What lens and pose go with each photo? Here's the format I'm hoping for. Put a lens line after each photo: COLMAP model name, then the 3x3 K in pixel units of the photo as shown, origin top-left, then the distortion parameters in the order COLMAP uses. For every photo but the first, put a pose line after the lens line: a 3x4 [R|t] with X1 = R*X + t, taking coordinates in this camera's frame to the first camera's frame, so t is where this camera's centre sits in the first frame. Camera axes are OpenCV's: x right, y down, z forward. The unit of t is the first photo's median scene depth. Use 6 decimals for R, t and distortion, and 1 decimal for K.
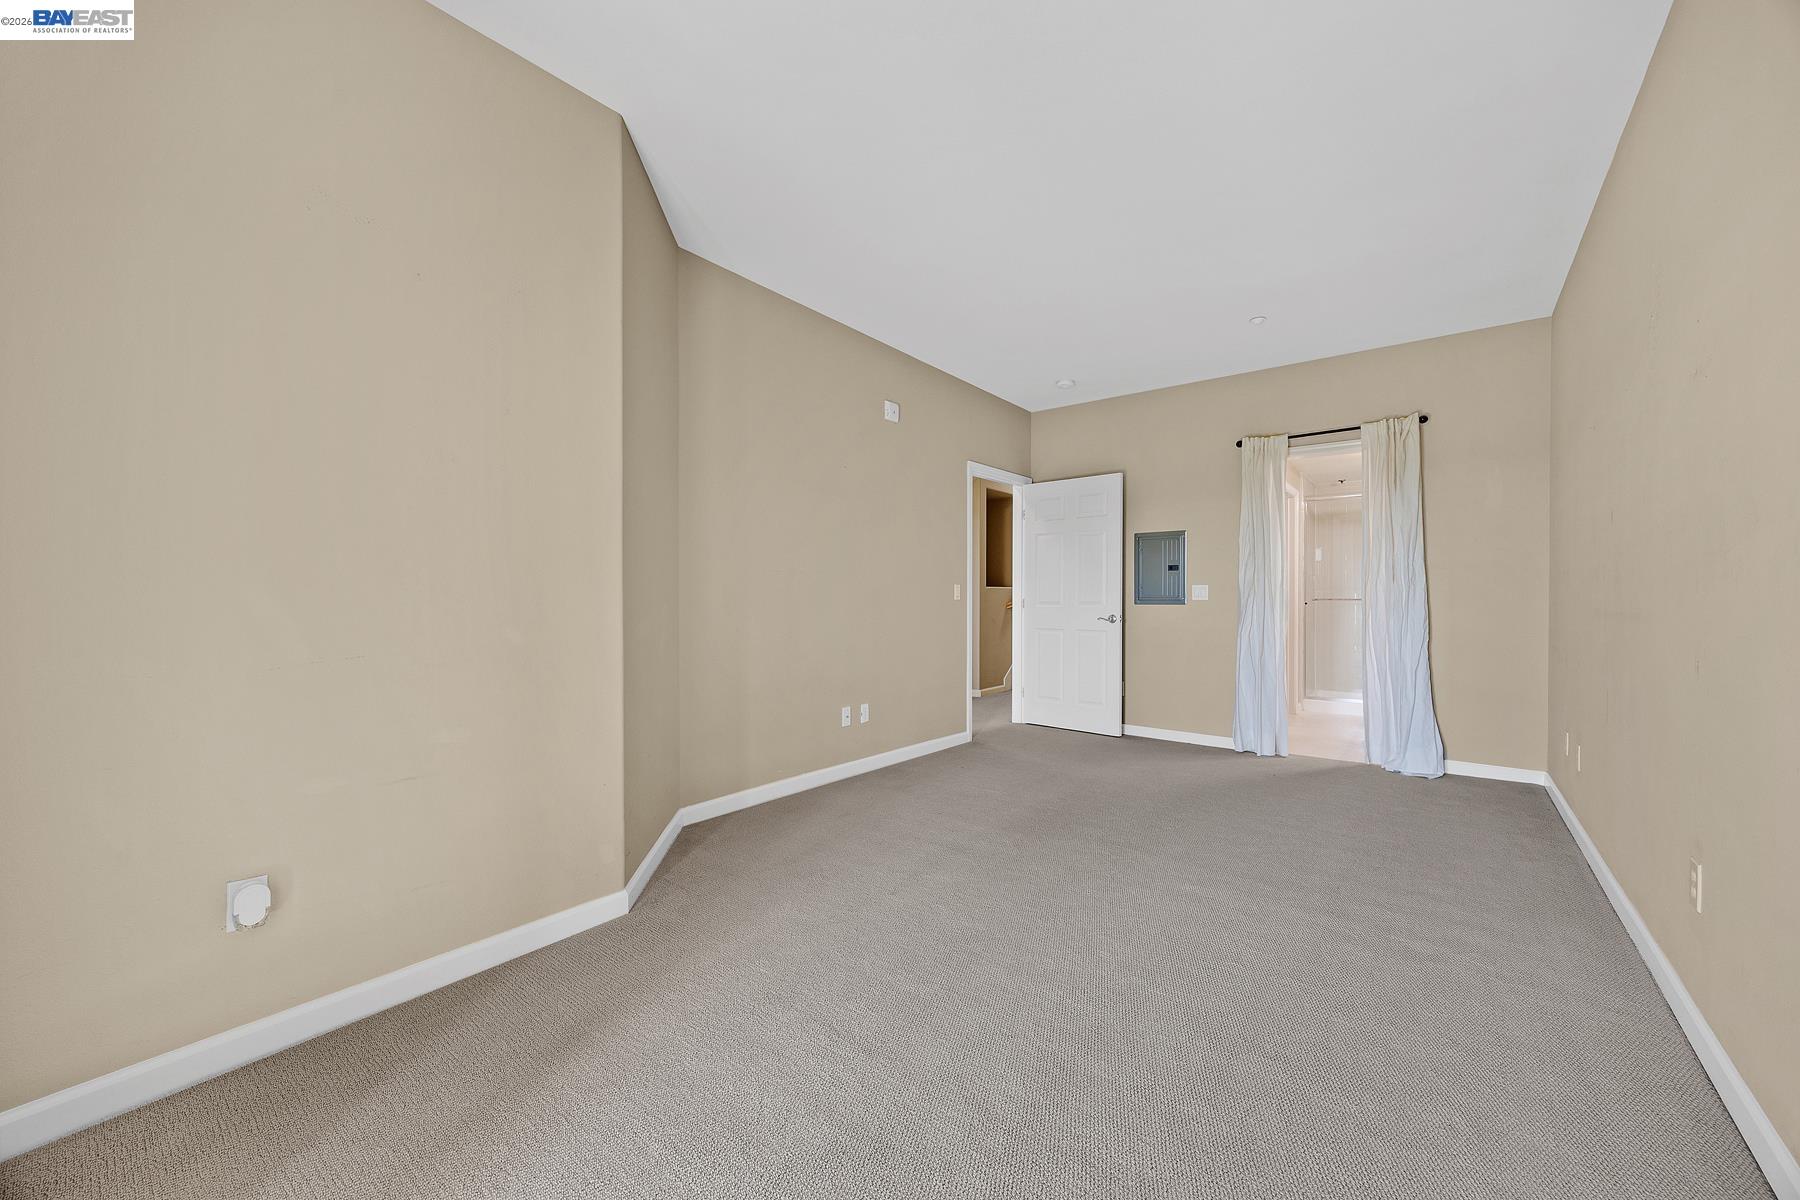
lens RADIAL K [[685.6, 0, 897.9], [0, 685.6, 599.0], [0, 0, 1]] dist [-0.003869, -0.000016]
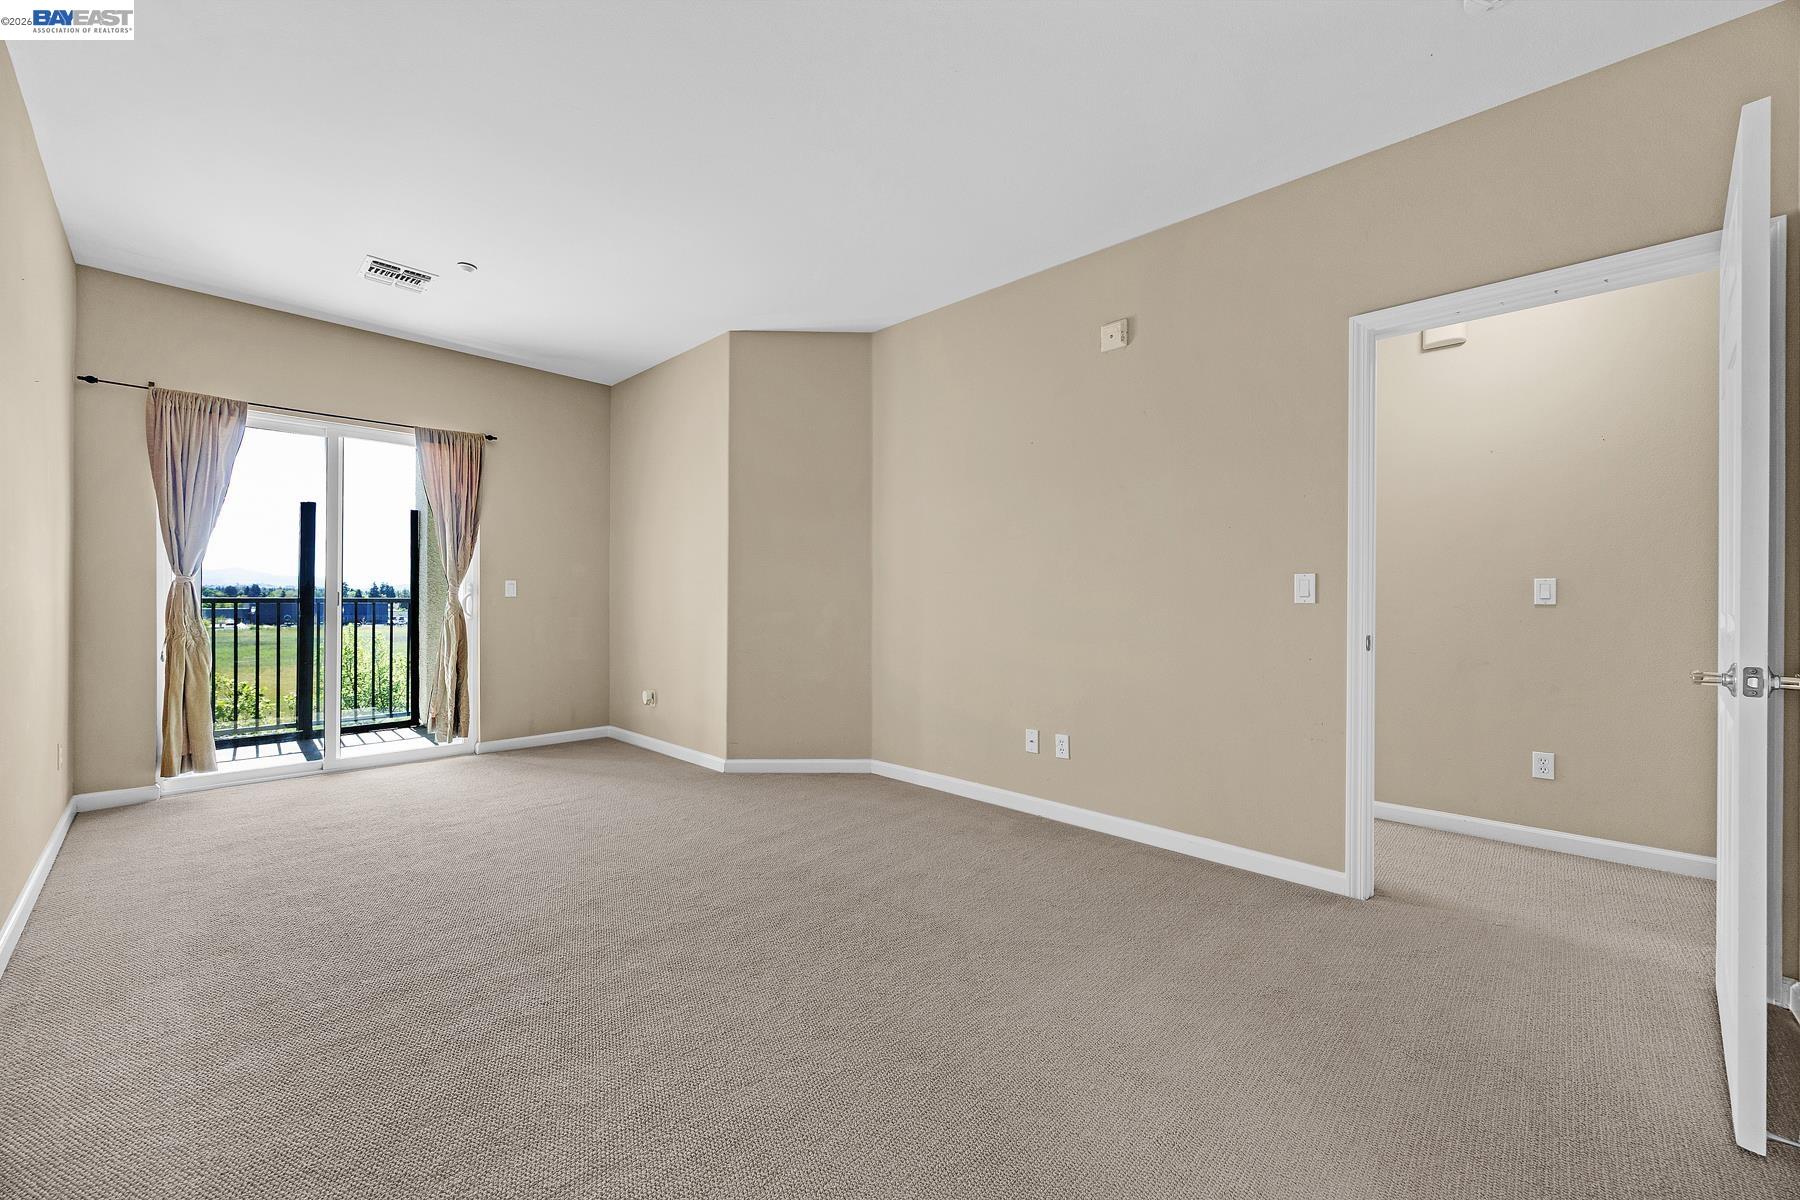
lens RADIAL K [[685.6, 0, 897.9], [0, 685.6, 599.0], [0, 0, 1]] dist [-0.003869, -0.000016]
pose [[-0.087102, -0.000728, -0.996199, 0.768482], [-0.001706, 0.999998, -0.000582, -0.001113], [0.996198, 0.001649, -0.087103, 0.902603]]
